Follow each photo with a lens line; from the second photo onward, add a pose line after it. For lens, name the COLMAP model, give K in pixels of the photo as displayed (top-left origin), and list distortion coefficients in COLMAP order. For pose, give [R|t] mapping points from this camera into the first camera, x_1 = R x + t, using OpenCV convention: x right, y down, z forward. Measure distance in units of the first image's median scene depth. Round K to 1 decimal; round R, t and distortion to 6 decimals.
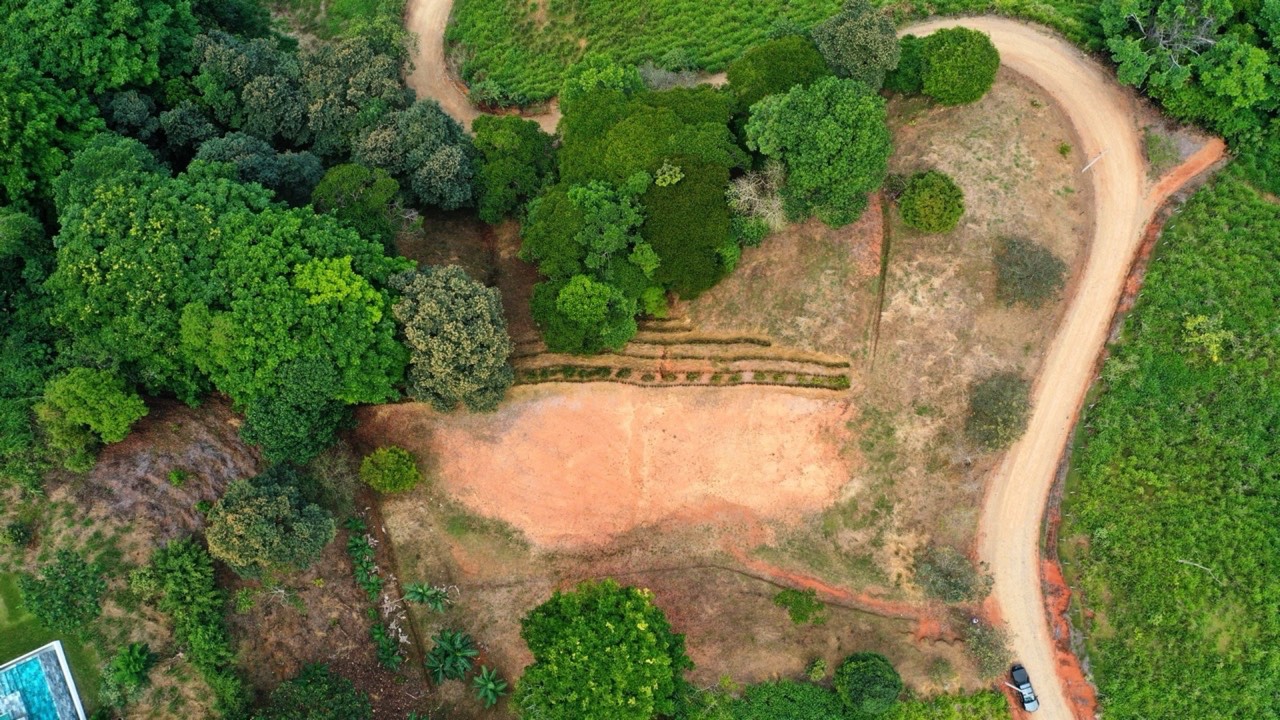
lens RADIAL K [[1020.9, 0, 642.6], [0, 1020.9, 358.1], [0, 0, 1]] dist [-0.000887, 0.005938]
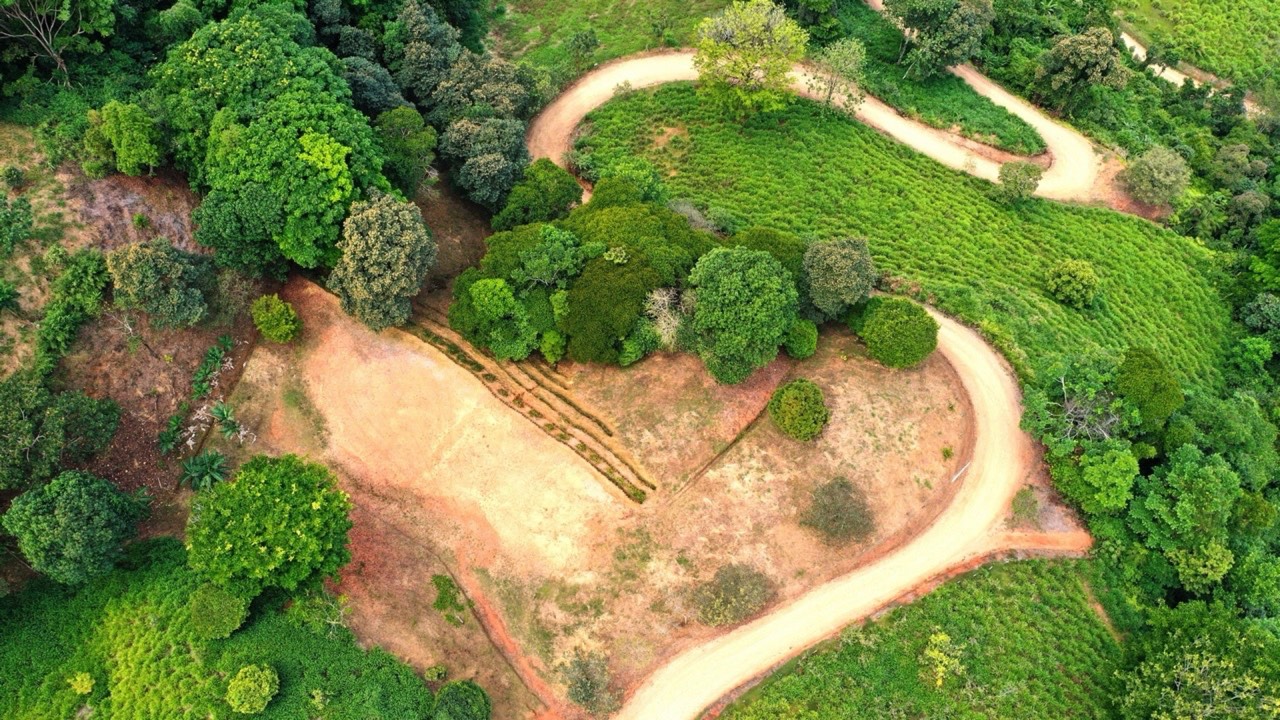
lens RADIAL K [[1020.9, 0, 637.8], [0, 1020.9, 357.5], [0, 0, 1]] dist [-0.000887, 0.005938]
pose [[0.802634, 0.553167, -0.223124, 0.362615], [-0.589601, 0.792400, -0.156438, 0.078981], [0.090267, 0.257116, 0.962155, -0.083817]]
